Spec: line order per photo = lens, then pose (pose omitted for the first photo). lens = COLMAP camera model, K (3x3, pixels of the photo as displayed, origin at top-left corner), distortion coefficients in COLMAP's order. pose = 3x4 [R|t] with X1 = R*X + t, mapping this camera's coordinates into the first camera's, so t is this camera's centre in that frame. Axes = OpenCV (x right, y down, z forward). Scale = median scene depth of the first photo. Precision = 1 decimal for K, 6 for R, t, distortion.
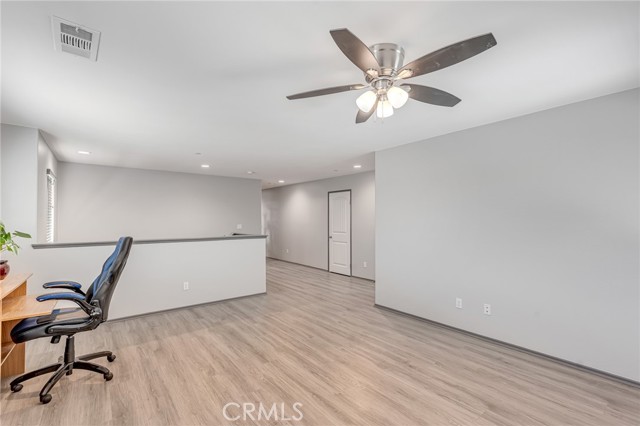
lens RADIAL K [[284.9, 0, 324.8], [0, 284.9, 217.3], [0, 0, 1]] dist [-0.007656, 0.001400]
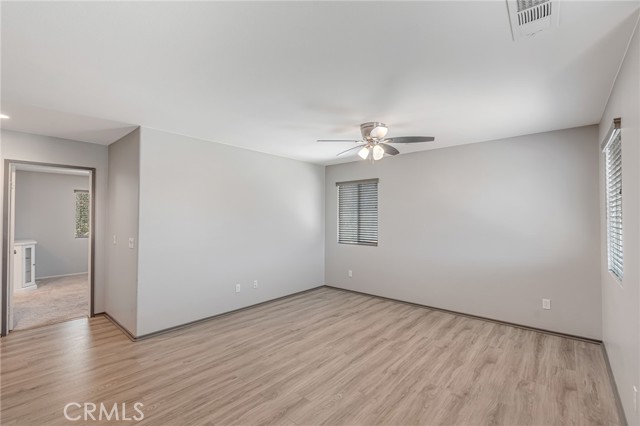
lens RADIAL K [[284.9, 0, 318.6], [0, 284.9, 214.0], [0, 0, 1]] dist [-0.007656, 0.001400]
pose [[-0.169175, 0.015081, 0.985471, -0.856118], [-0.003145, 0.999870, -0.015841, 0.005935], [-0.985581, -0.005779, -0.169105, 0.946083]]
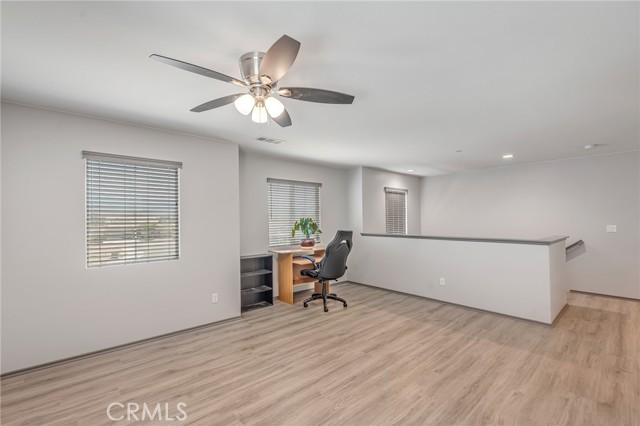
lens RADIAL K [[284.9, 0, 318.5], [0, 284.9, 209.6], [0, 0, 1]] dist [-0.007656, 0.001400]
pose [[0.042309, -0.032959, -0.998561, 0.748191], [0.010842, 0.999412, -0.032528, 0.006582], [0.999046, -0.009450, 0.042641, 0.676646]]
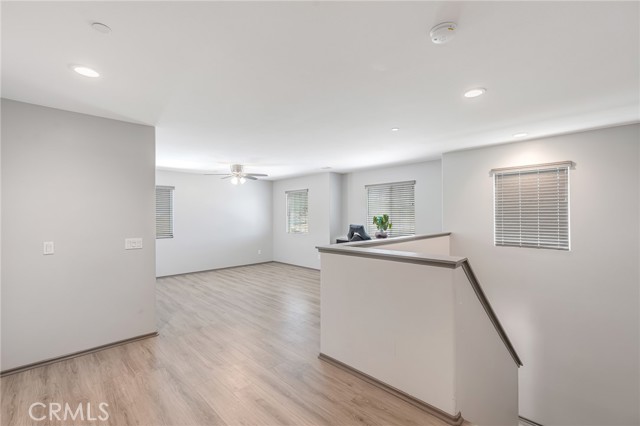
lens RADIAL K [[284.9, 0, 319.2], [0, 284.9, 215.2], [0, 0, 1]] dist [-0.007656, 0.001400]
pose [[-0.996378, 0.007256, -0.084720, -0.259916], [0.007549, 0.999967, -0.003144, 0.007313], [0.084695, -0.003772, -0.996400, 2.504284]]
